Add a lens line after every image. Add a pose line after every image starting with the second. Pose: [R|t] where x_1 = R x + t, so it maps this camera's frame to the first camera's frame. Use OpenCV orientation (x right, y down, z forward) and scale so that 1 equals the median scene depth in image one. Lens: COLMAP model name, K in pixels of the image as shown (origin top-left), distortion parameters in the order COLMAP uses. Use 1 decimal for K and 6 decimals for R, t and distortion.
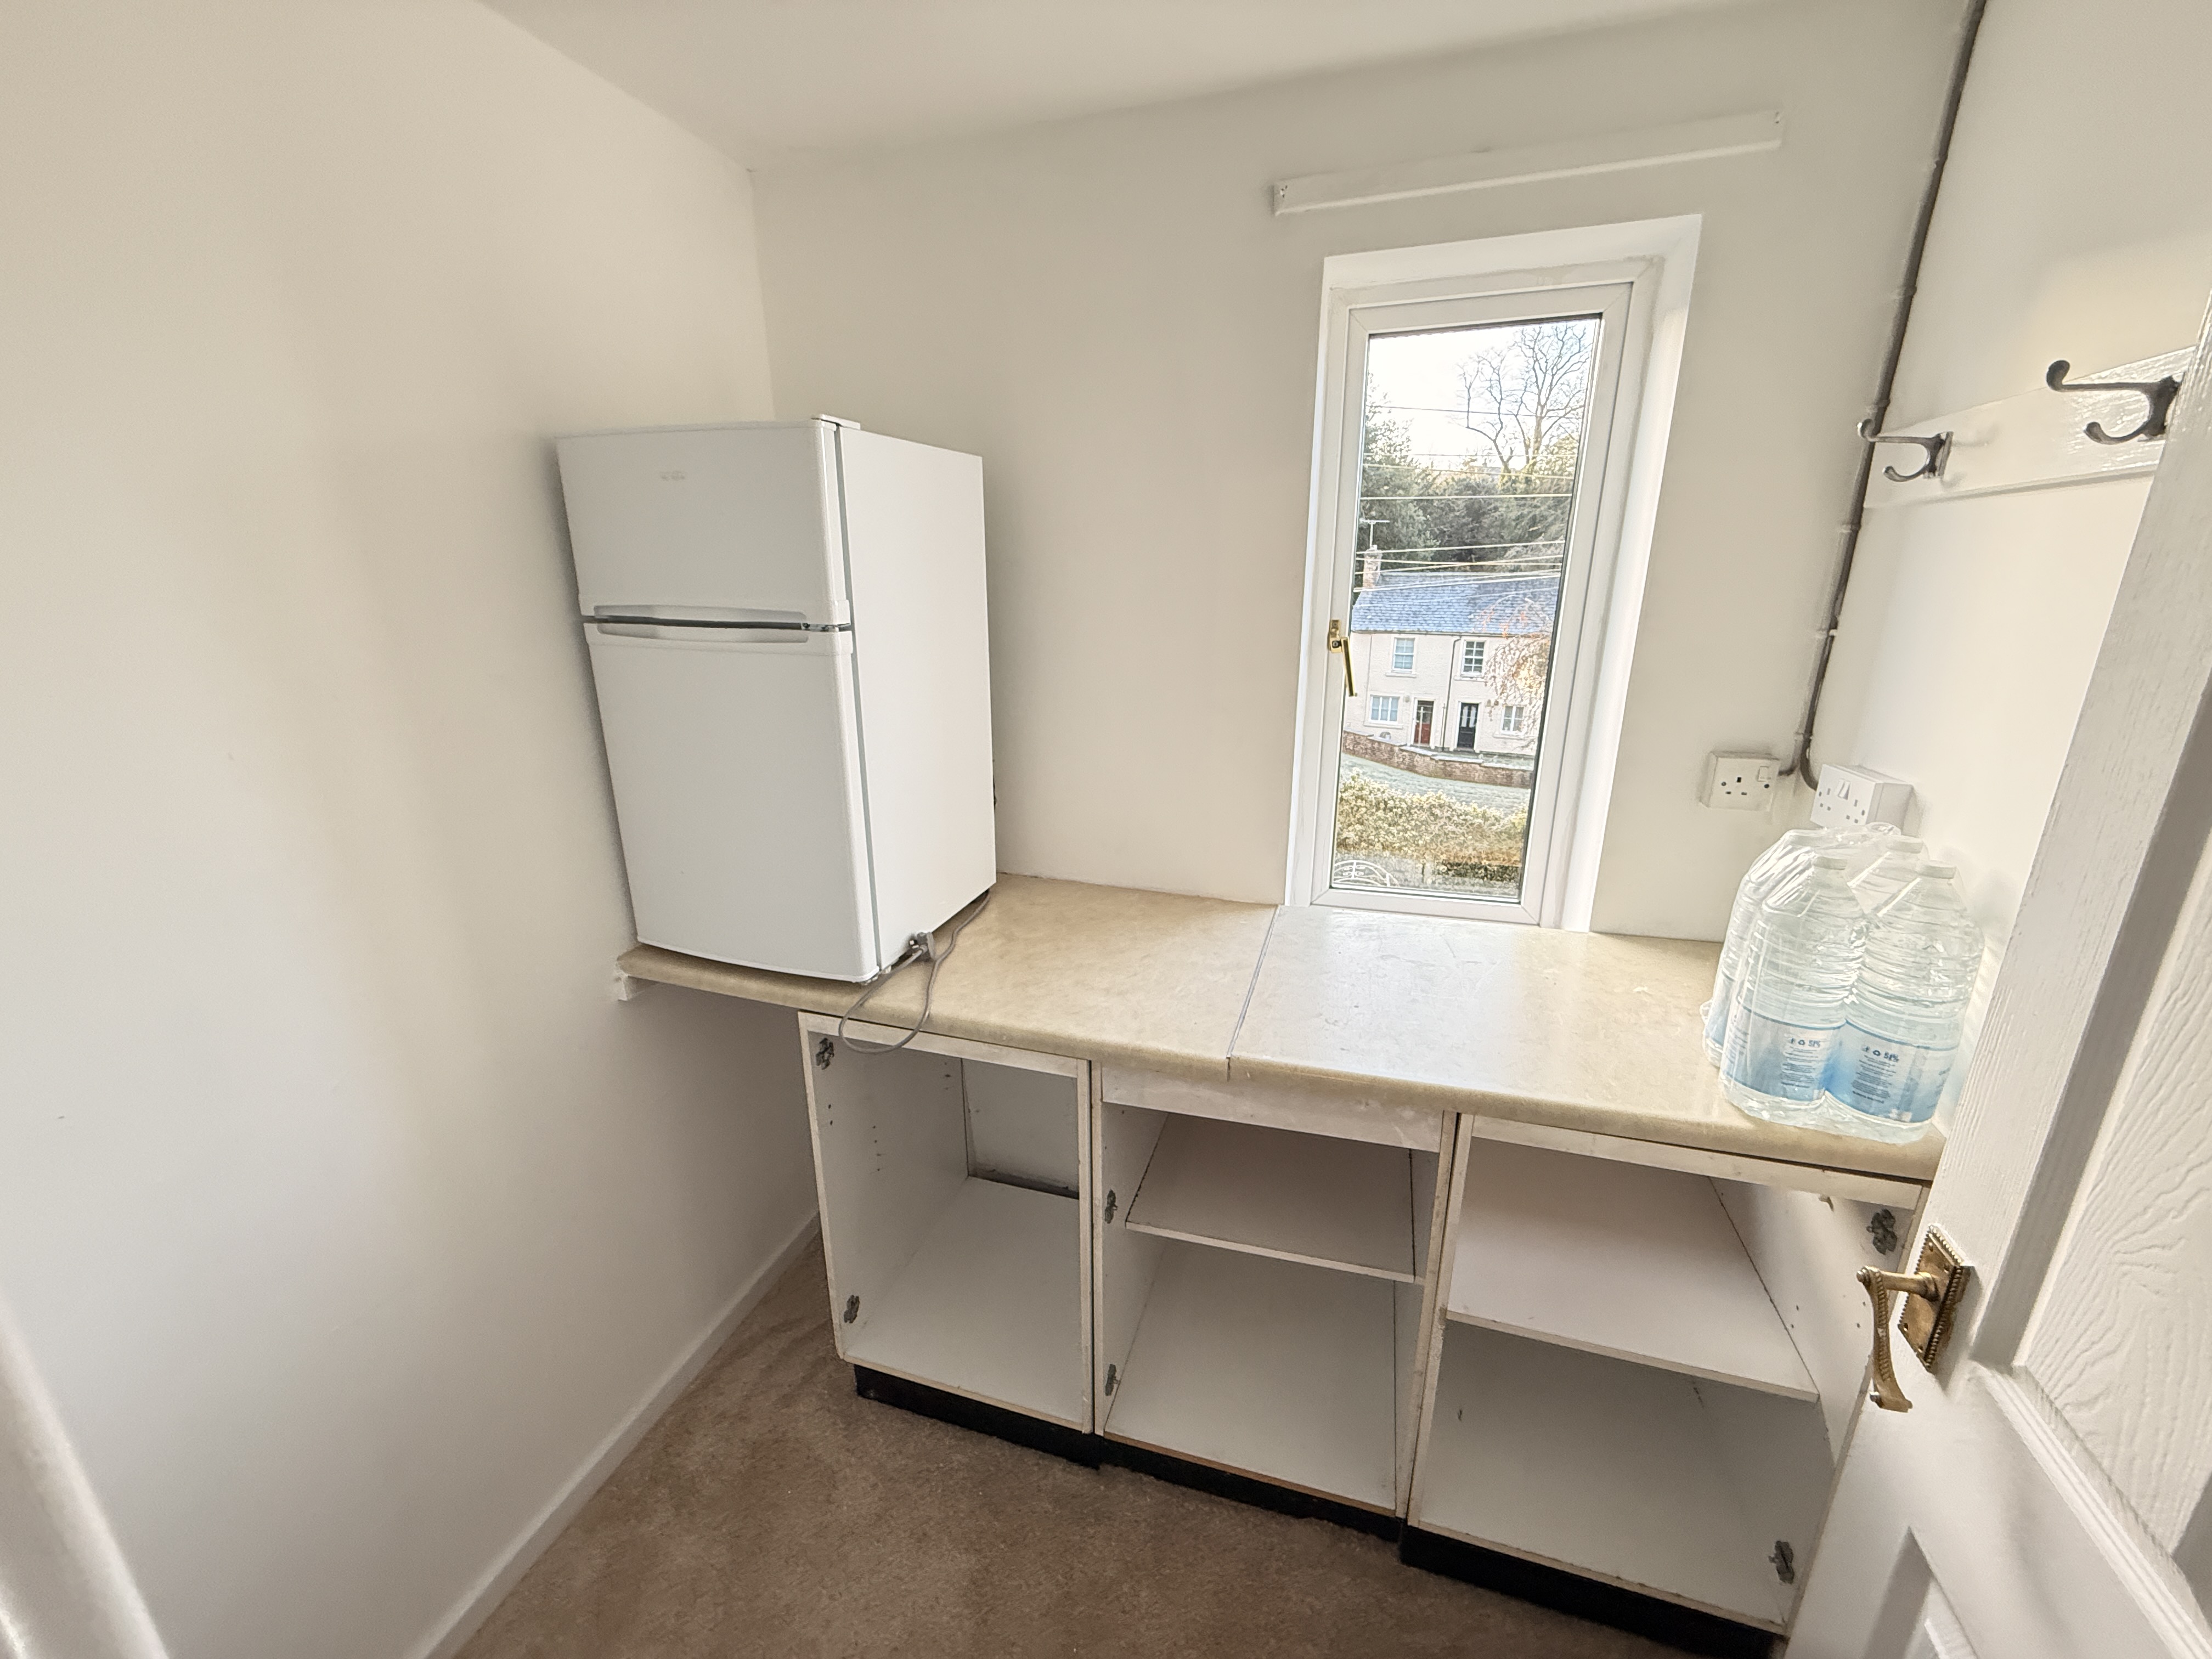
lens RADIAL K [[875.6, 0, 1098.7], [0, 875.6, 829.6], [0, 0, 1]] dist [0.000687, 0.000131]
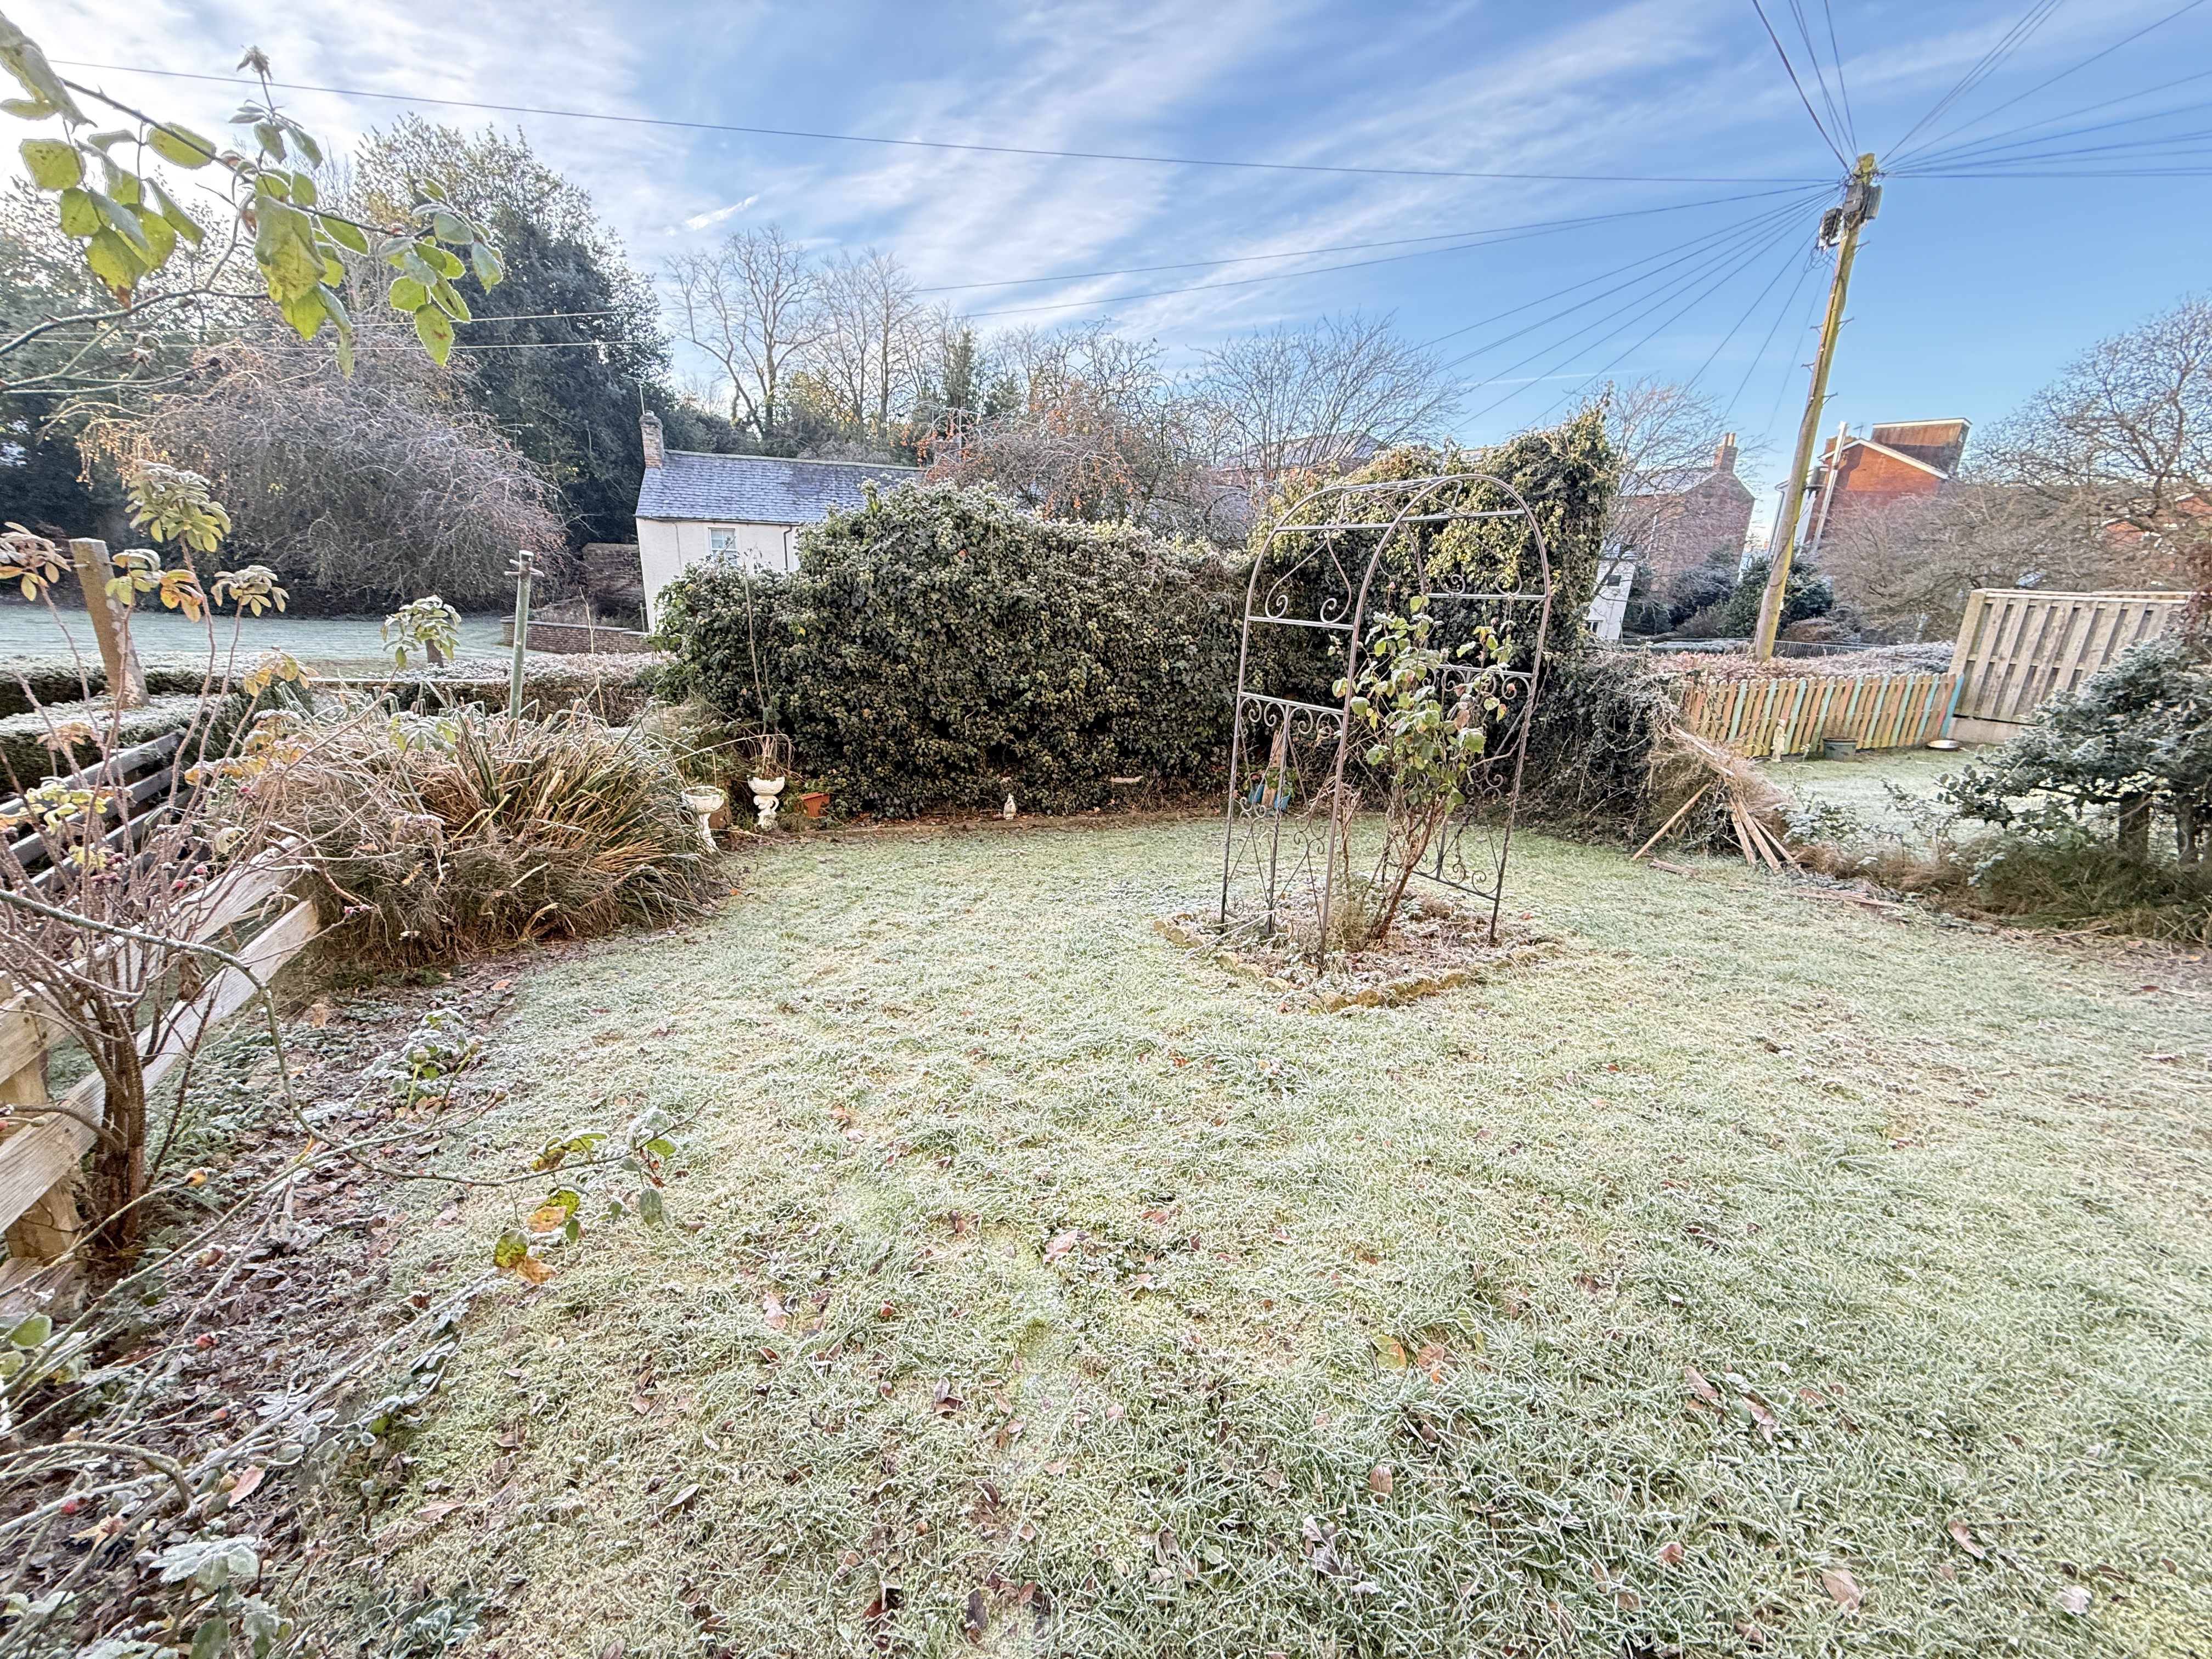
lens RADIAL K [[875.6, 0, 1098.7], [0, 875.6, 829.6], [0, 0, 1]] dist [0.000687, 0.000131]
pose [[0.693505, -0.184550, 0.696414, -0.019340], [0.166402, 0.981529, 0.094399, 0.032937], [-0.700972, 0.050418, 0.711405, 0.207715]]
